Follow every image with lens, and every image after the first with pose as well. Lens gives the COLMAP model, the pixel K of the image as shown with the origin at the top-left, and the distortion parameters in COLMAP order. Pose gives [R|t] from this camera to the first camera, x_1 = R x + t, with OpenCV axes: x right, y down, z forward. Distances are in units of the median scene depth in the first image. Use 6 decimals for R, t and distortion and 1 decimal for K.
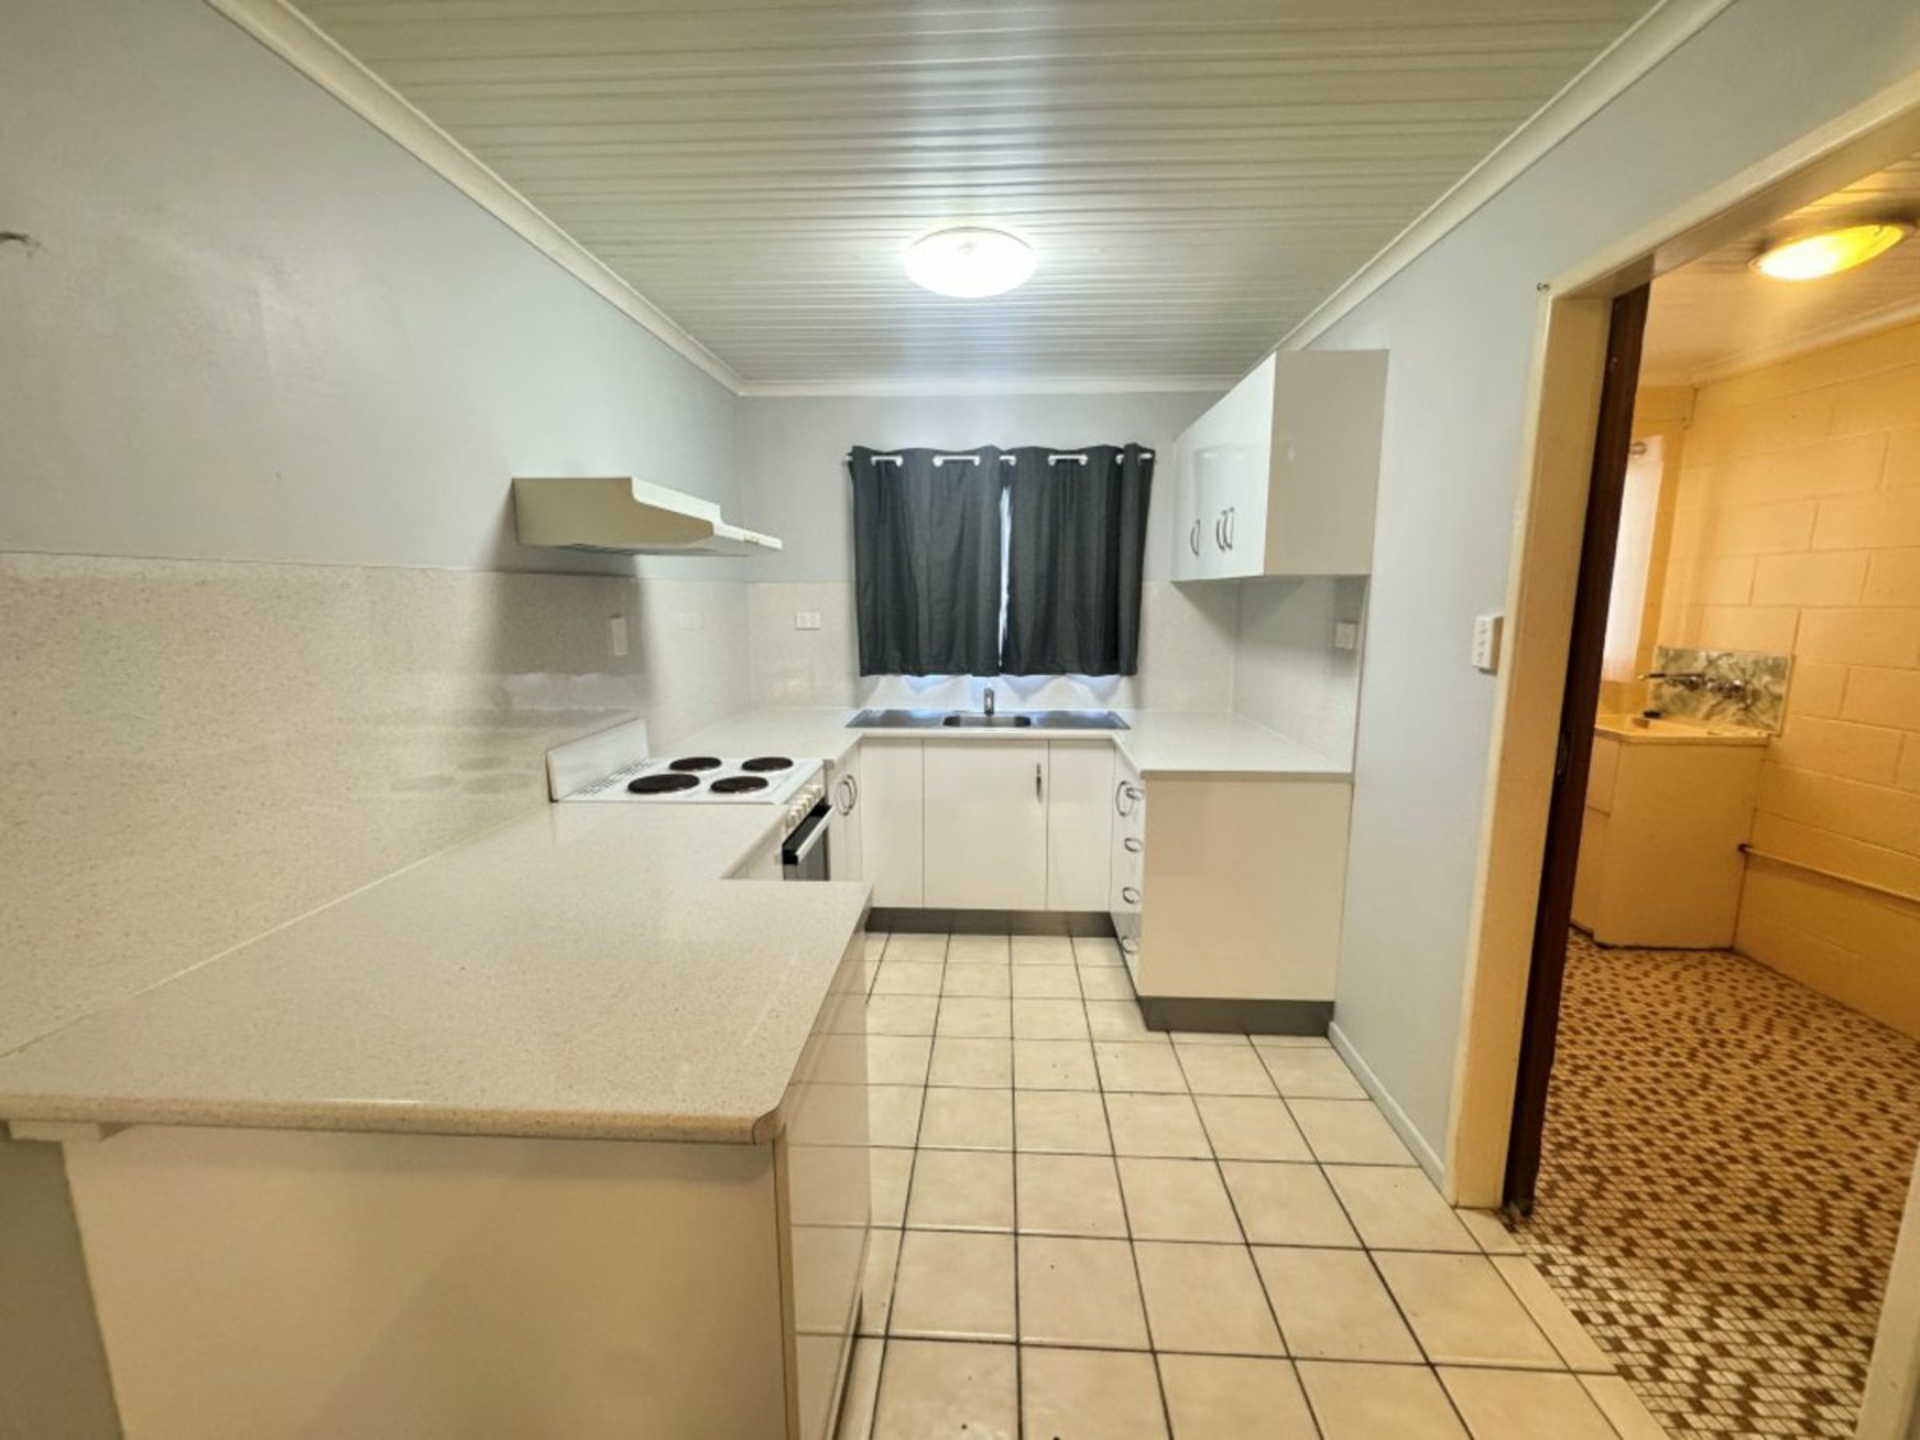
lens RADIAL K [[760.6, 0, 959.4], [0, 760.6, 715.0], [0, 0, 1]] dist [-0.002012, -0.000181]
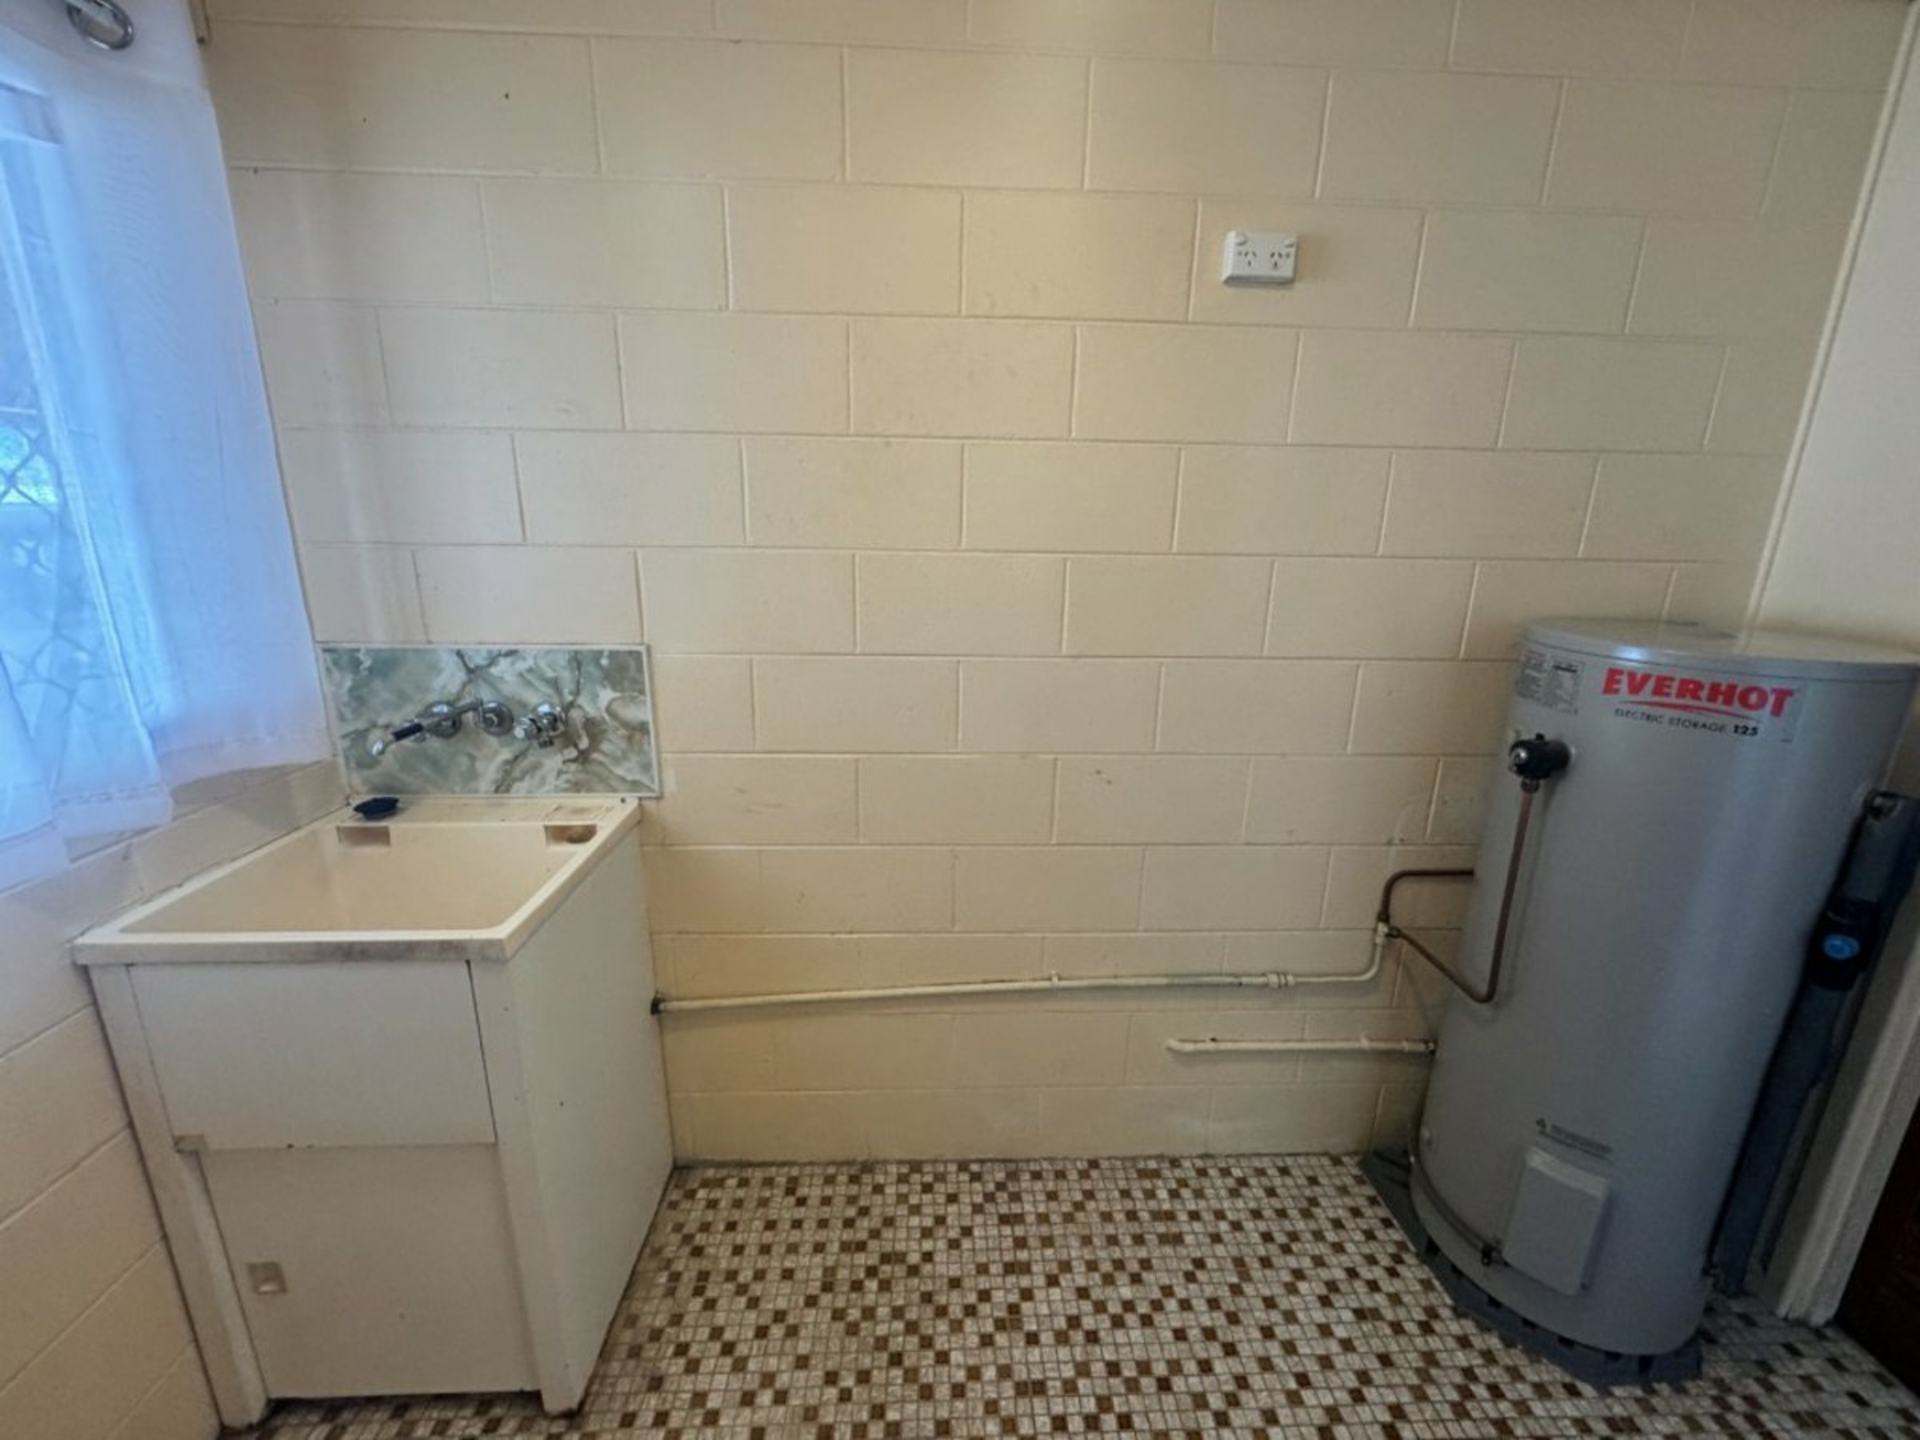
lens RADIAL K [[760.6, 0, 959.4], [0, 760.6, 715.0], [0, 0, 1]] dist [-0.002012, -0.000181]
pose [[-0.094779, -0.249164, 0.963812, 0.543200], [0.140309, 0.955163, 0.260726, -0.128692], [-0.985561, 0.159943, -0.055570, 0.778505]]
